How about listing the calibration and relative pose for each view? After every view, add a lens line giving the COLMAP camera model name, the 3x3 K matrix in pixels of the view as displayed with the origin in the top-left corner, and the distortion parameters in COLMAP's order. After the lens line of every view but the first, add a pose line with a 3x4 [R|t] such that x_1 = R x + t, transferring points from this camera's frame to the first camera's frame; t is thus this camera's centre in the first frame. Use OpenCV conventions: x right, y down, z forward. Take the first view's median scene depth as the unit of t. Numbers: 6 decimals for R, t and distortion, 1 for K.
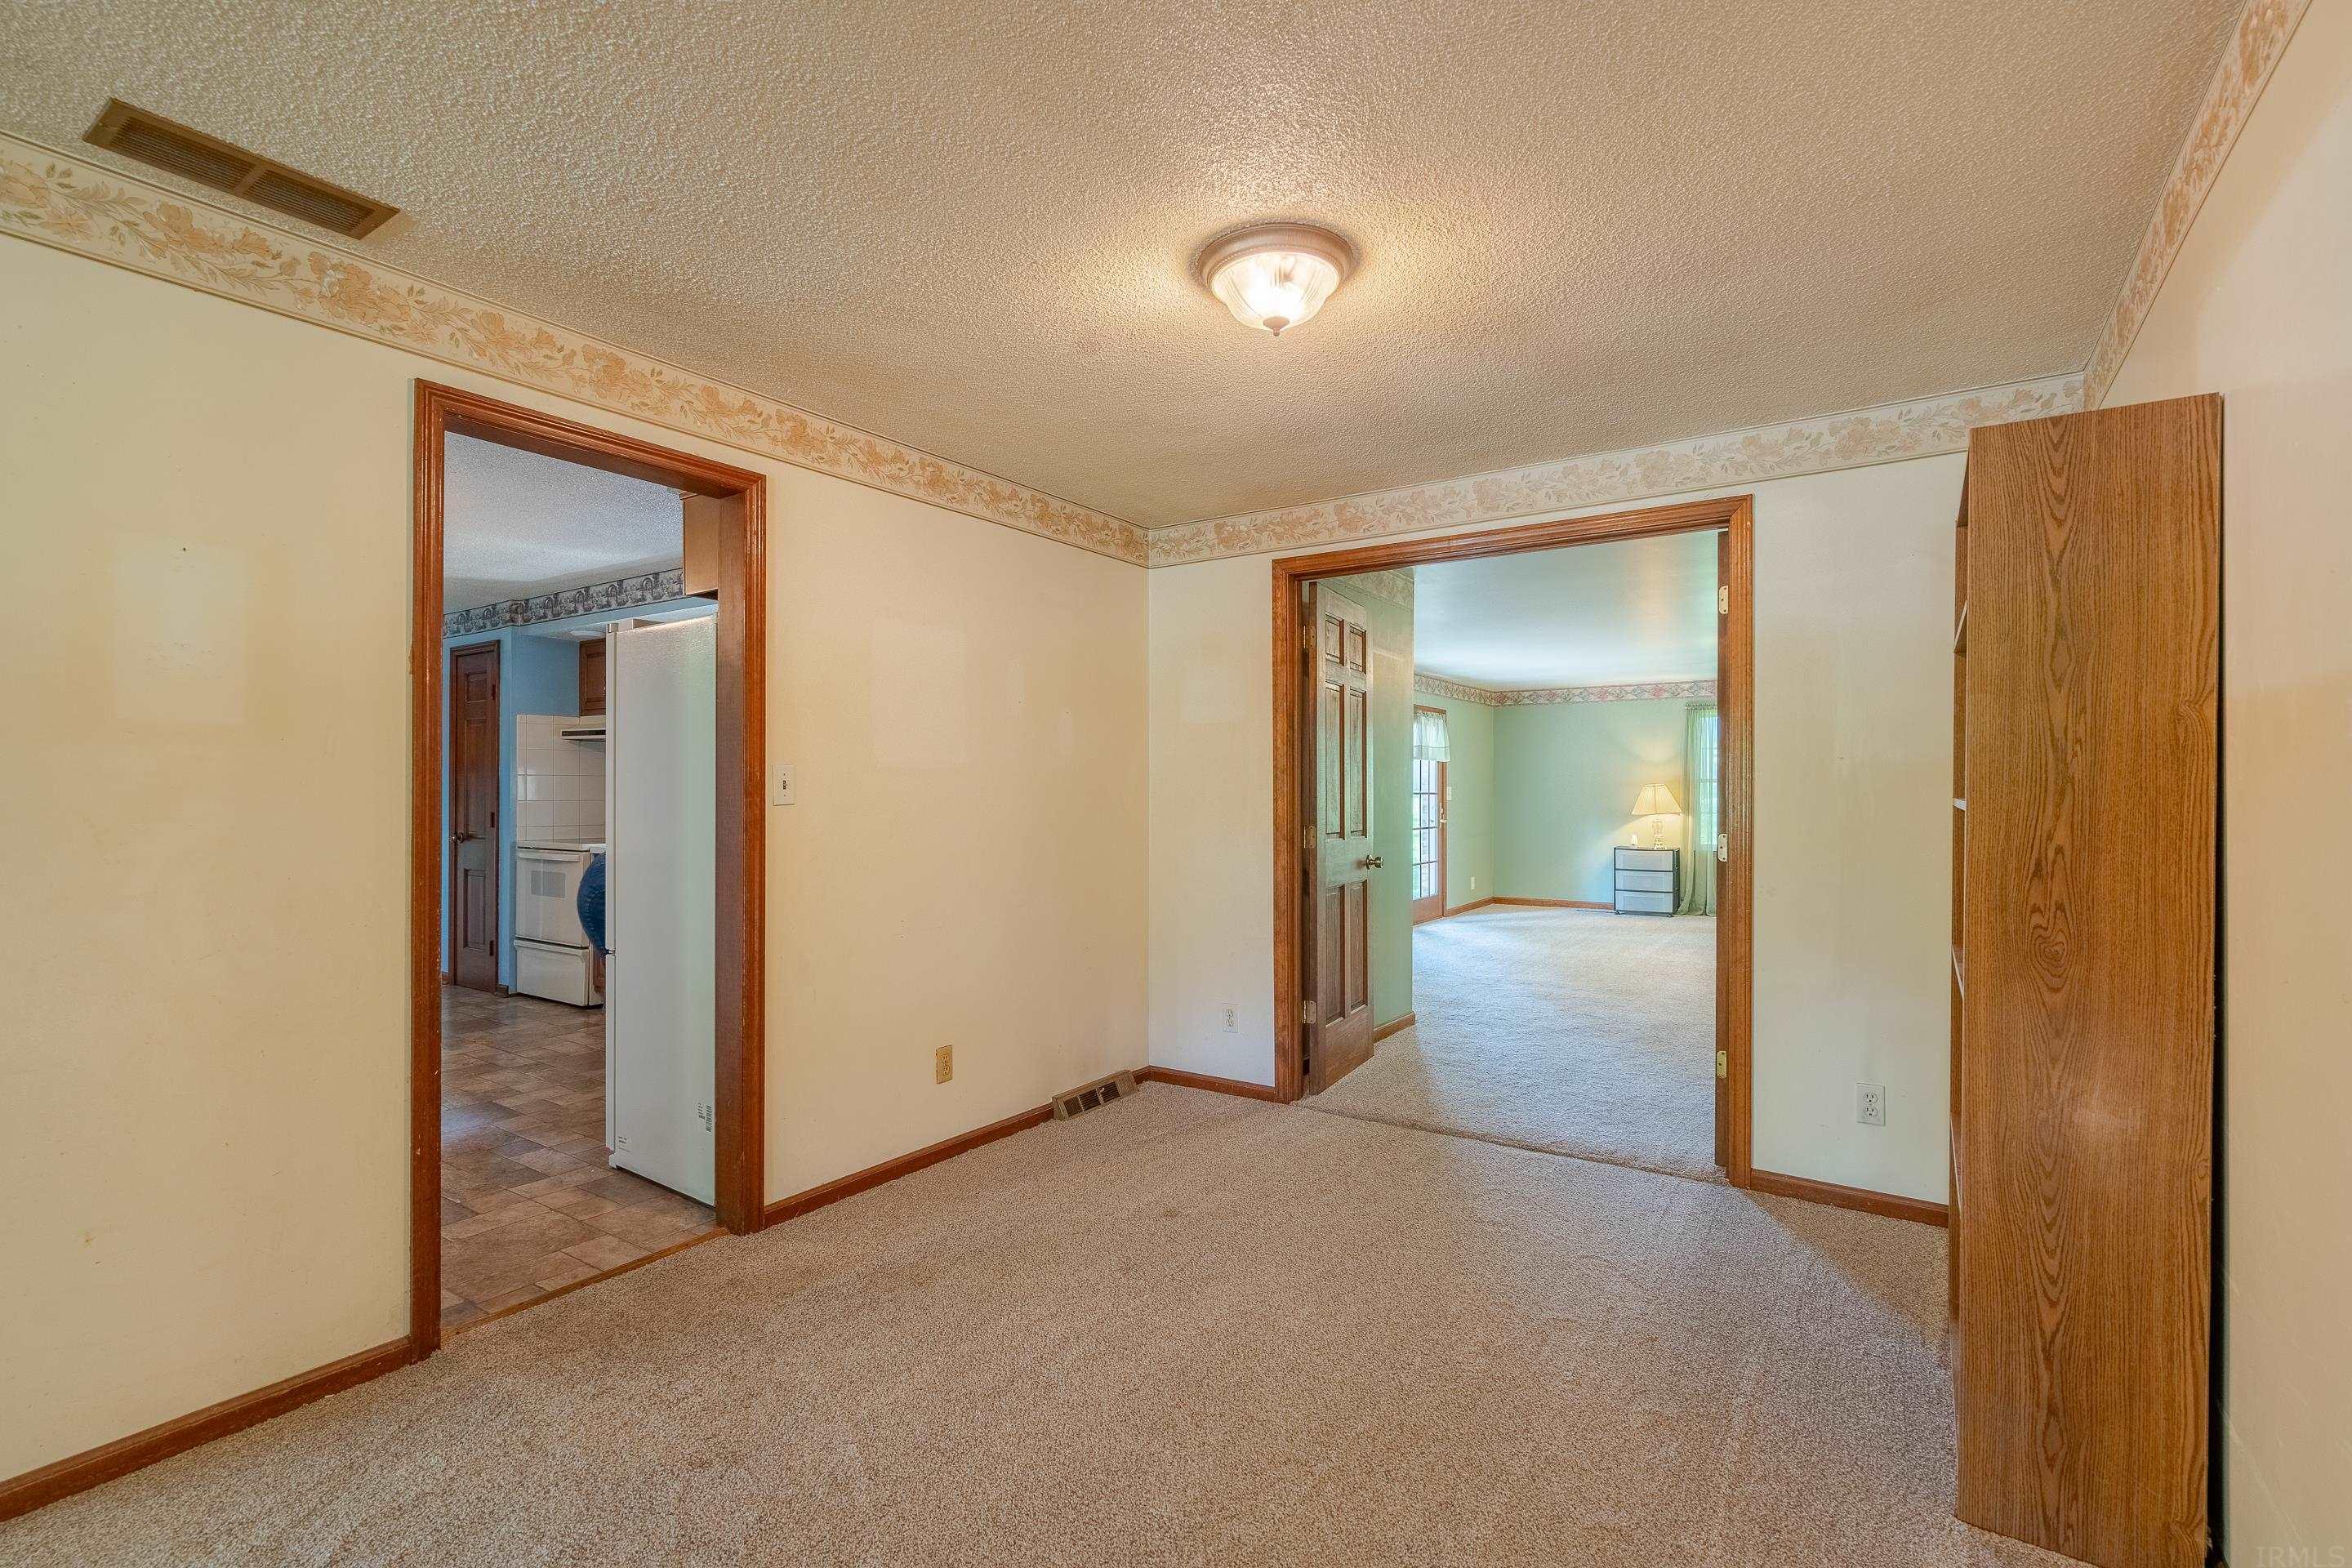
lens RADIAL K [[1057.5, 0, 1176.0], [0, 1057.5, 784.0], [0, 0, 1]] dist [-0.003579, 0.000607]
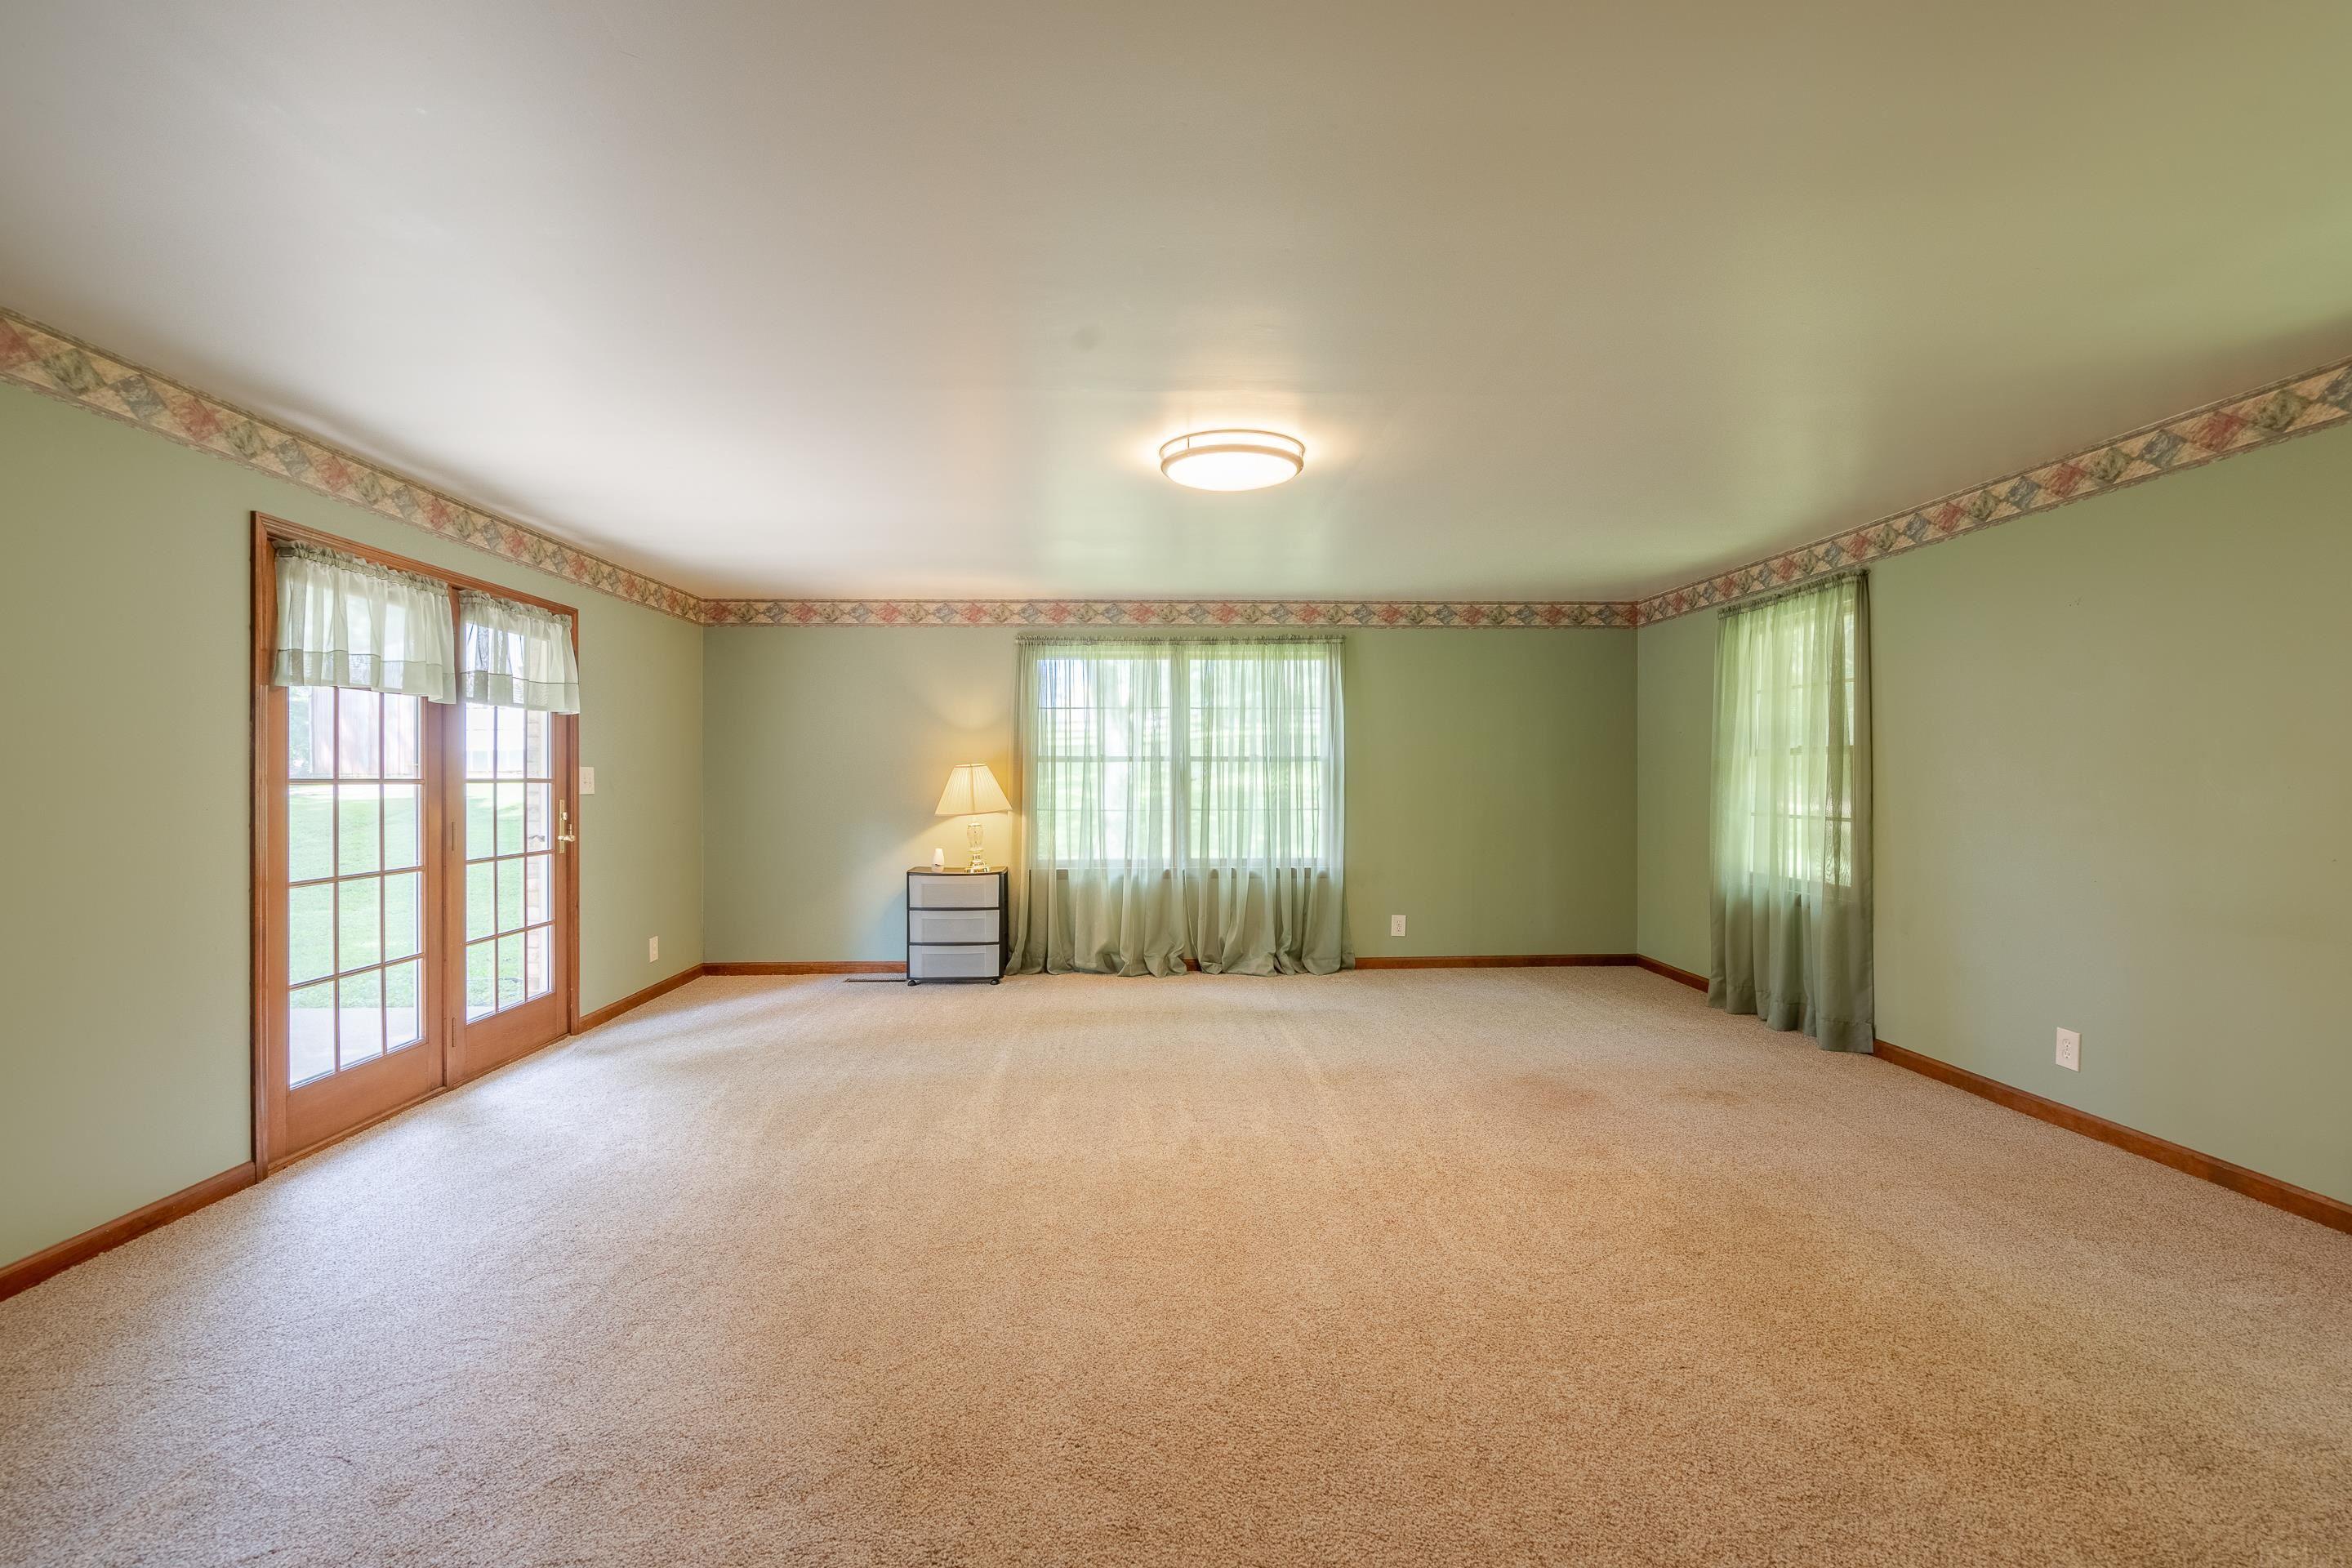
lens RADIAL K [[1071.9, 0, 1176.0], [0, 1071.9, 784.0], [0, 0, 1]] dist [0.003079, -0.000087]
pose [[0.812831, -0.005756, 0.582472, 0.558048], [-0.000602, 0.999942, 0.010720, 0.014991], [-0.582500, -0.009064, 0.812780, 1.264424]]
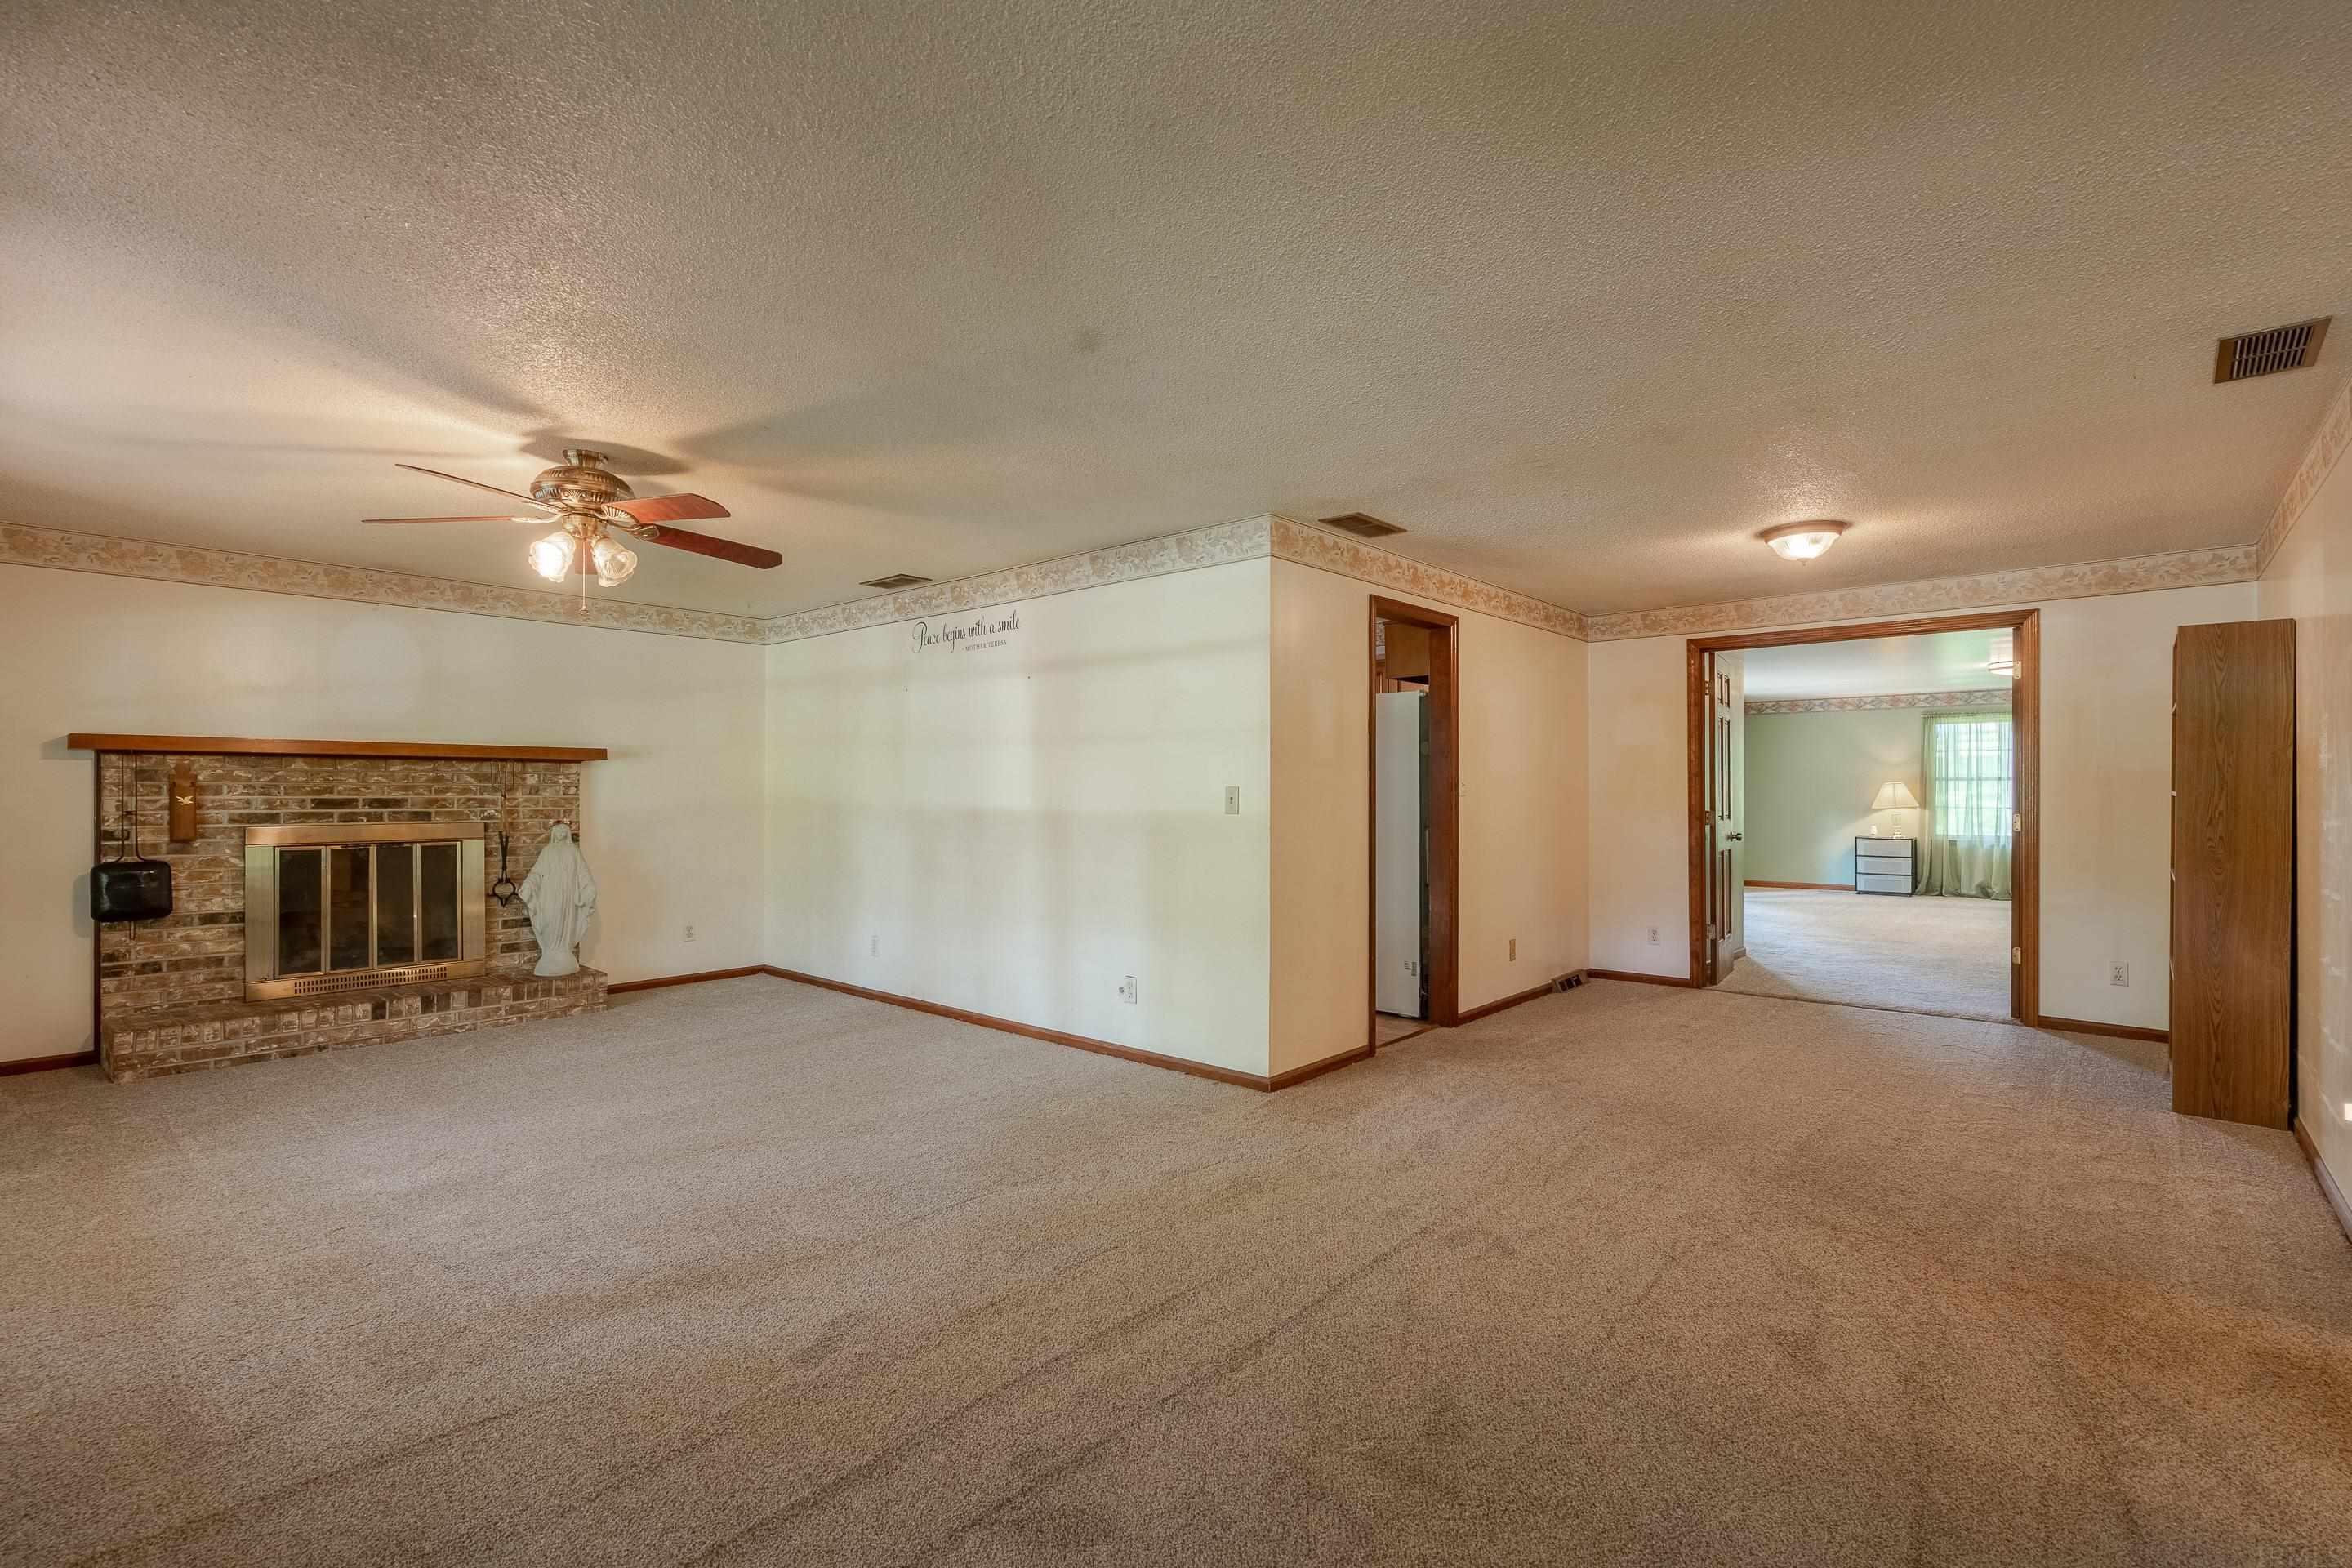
lens RADIAL K [[1071.9, 0, 1176.0], [0, 1071.9, 784.0], [0, 0, 1]] dist [0.003079, -0.000087]
pose [[0.992908, -0.001910, -0.118874, -0.554485], [0.002139, 0.999996, 0.001801, -0.004851], [0.118870, -0.002043, 0.992908, -0.773671]]
